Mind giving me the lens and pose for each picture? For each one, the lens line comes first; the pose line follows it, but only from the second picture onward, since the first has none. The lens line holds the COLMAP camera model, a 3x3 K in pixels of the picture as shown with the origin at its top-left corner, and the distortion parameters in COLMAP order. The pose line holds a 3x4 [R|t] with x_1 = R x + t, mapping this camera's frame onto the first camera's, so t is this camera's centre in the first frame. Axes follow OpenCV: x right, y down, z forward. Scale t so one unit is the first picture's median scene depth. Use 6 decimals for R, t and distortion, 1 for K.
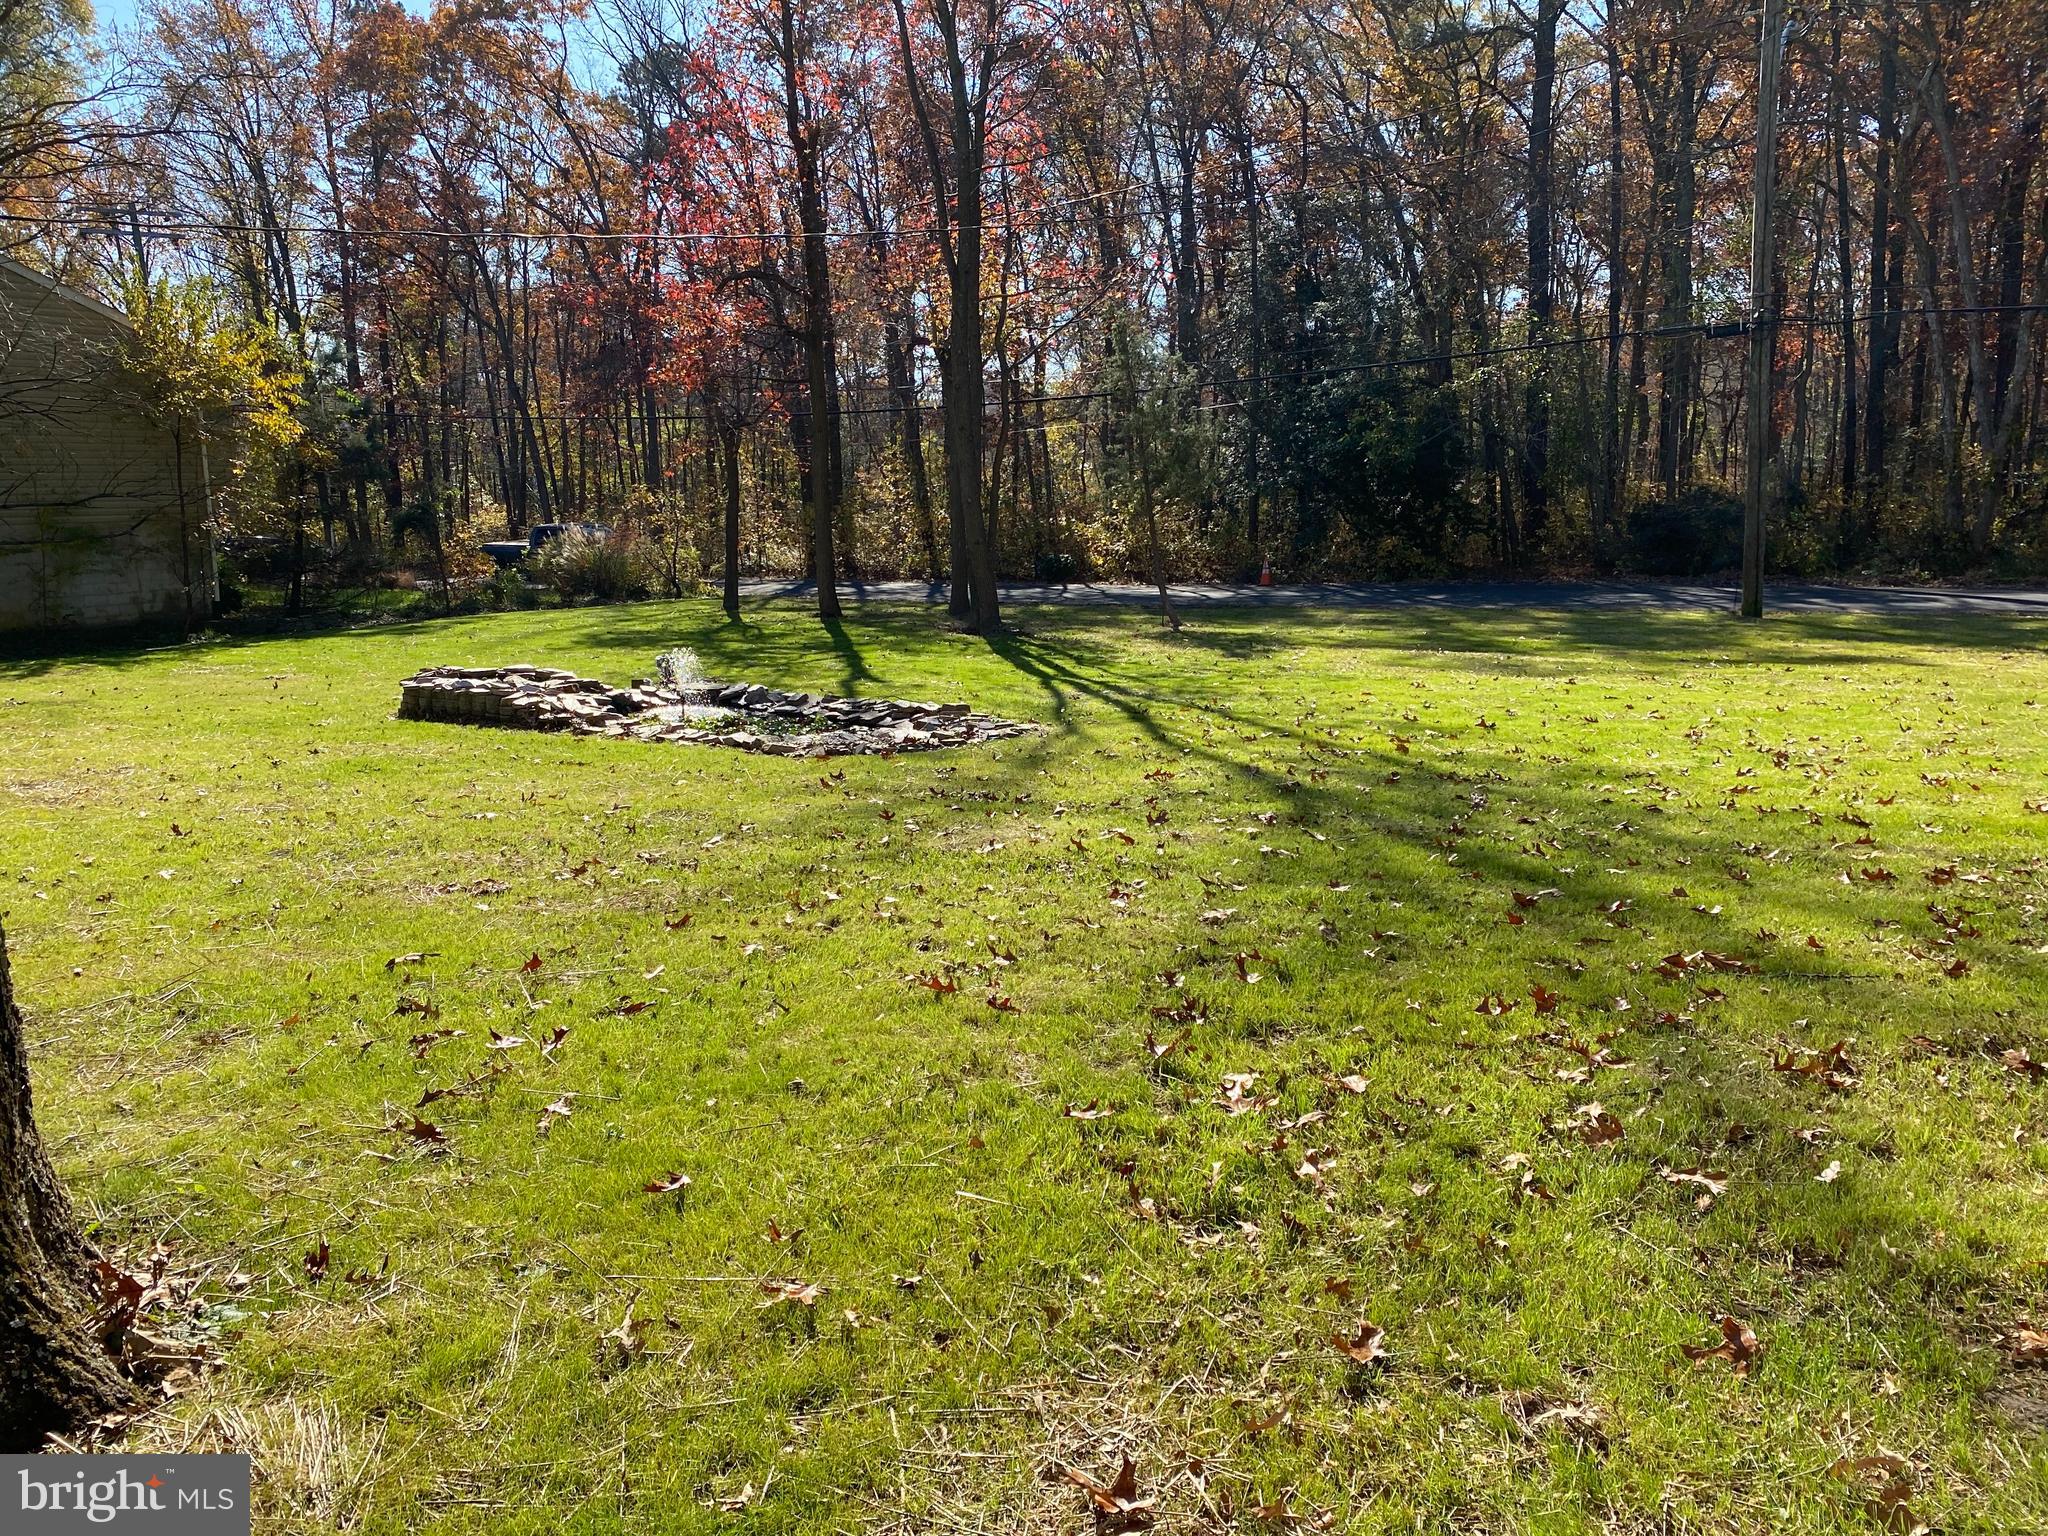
lens RADIAL K [[1620.0, 0, 1024.0], [0, 1620.0, 768.0], [0, 0, 1]] dist [0.118697, -0.193442]
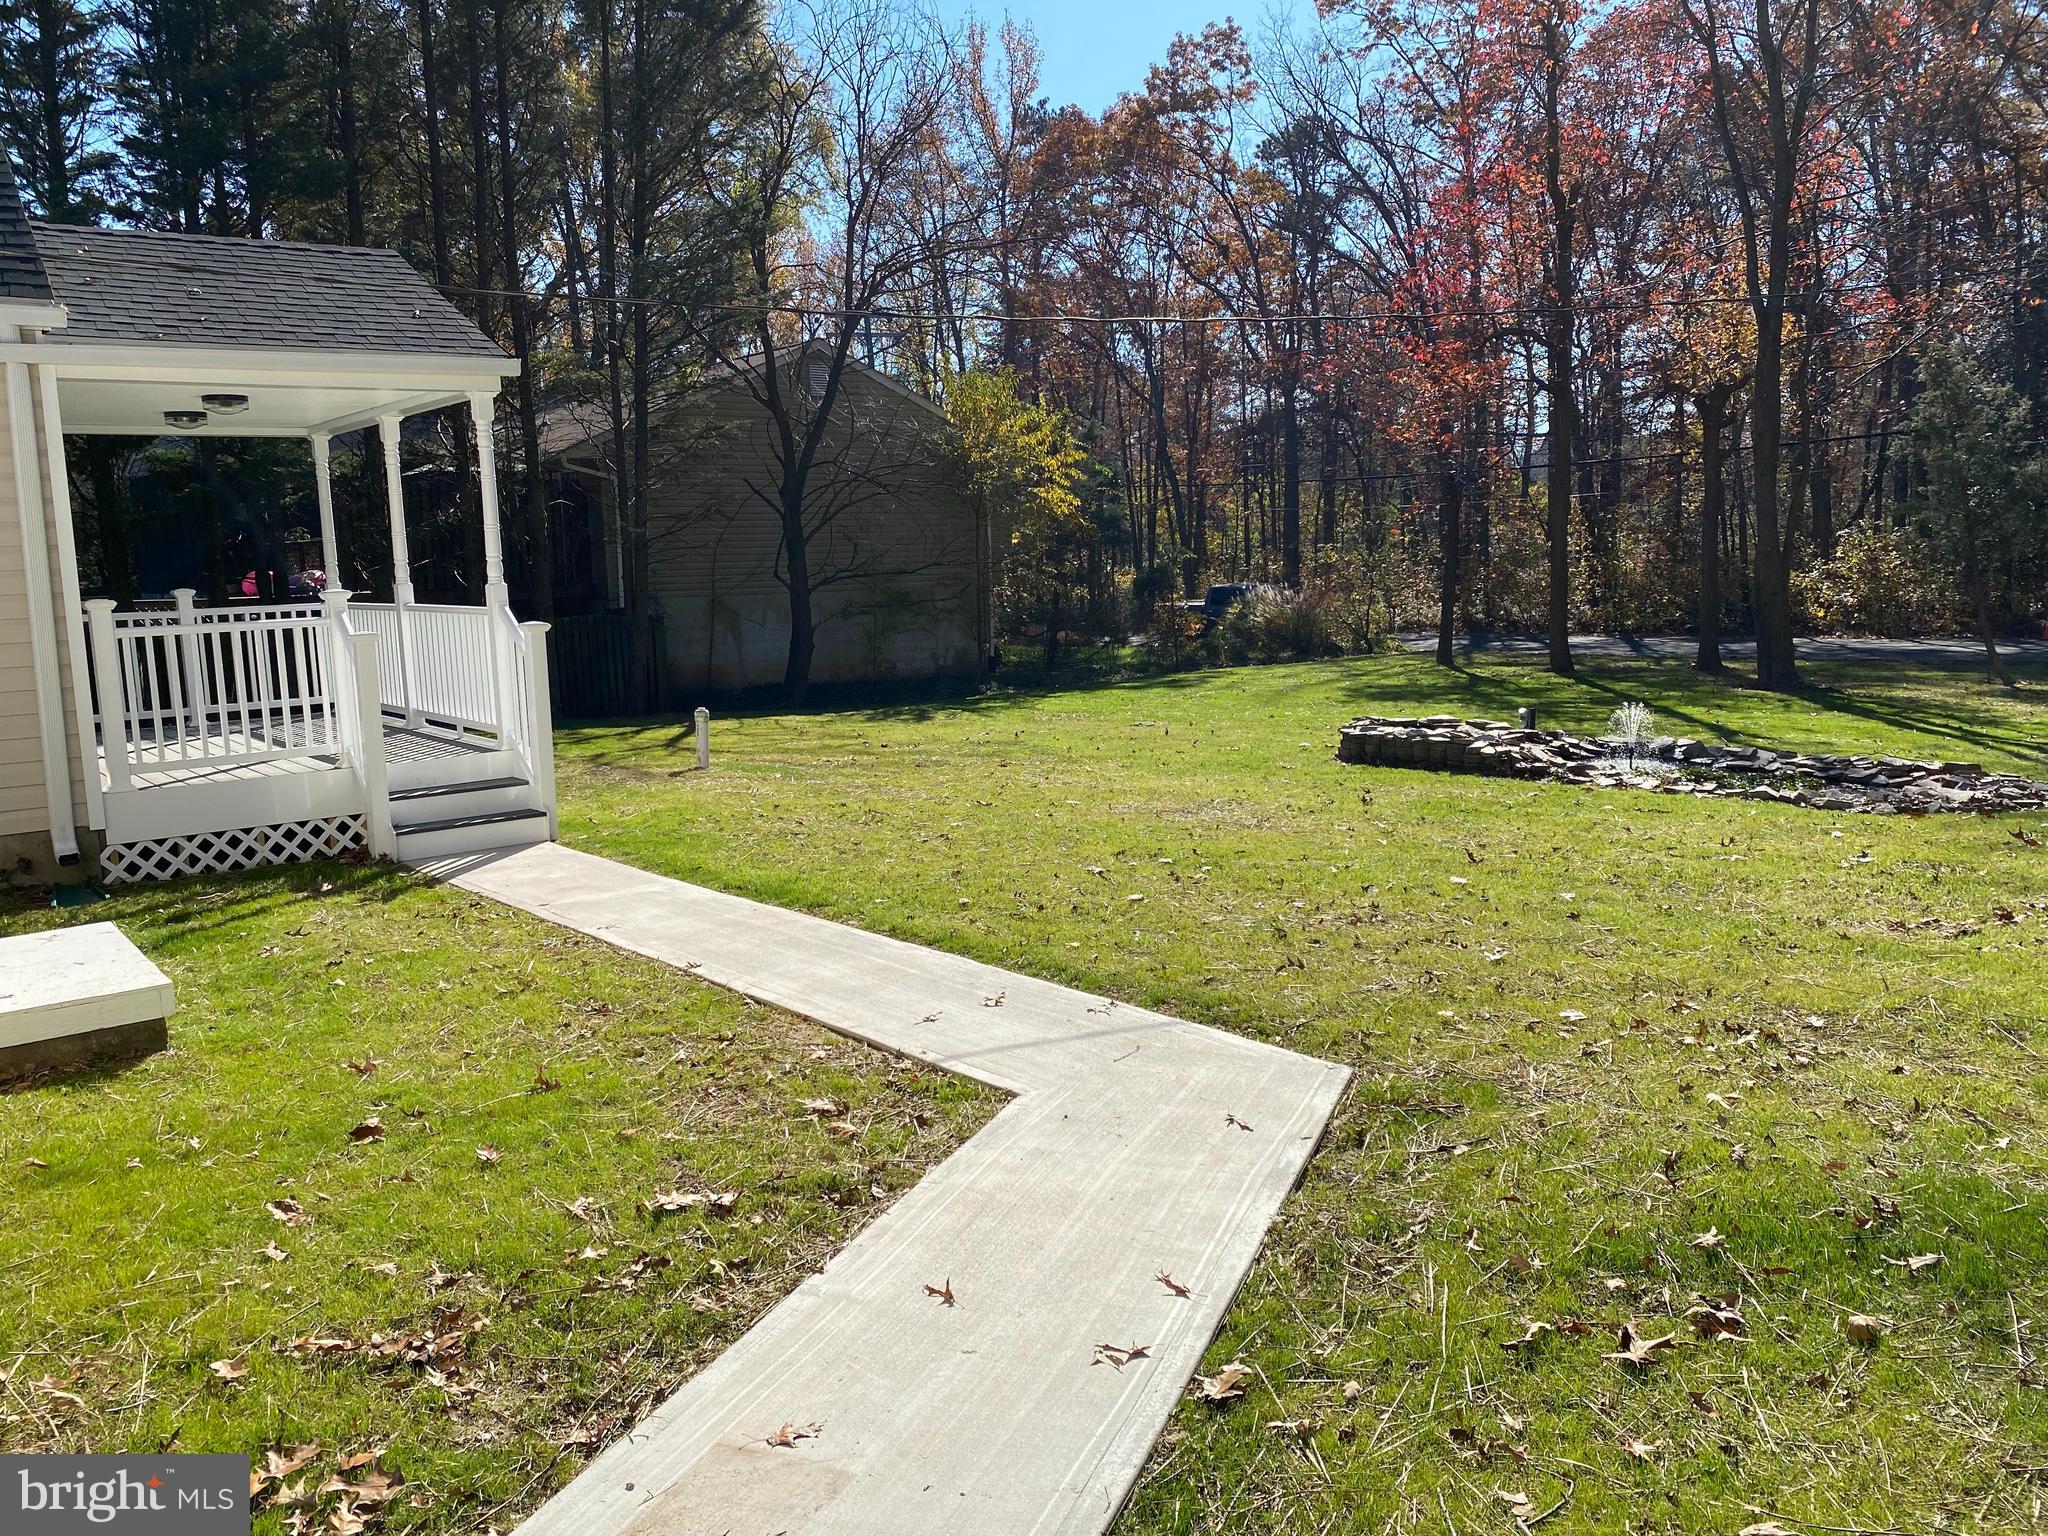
lens RADIAL K [[1620.0, 0, 1024.0], [0, 1620.0, 768.0], [0, 0, 1]] dist [0.118697, -0.193442]
pose [[0.946468, 0.025505, -0.321787, -0.119814], [-0.036745, 0.998907, -0.028905, 0.005168], [0.320698, 0.039181, 0.946371, -0.031739]]
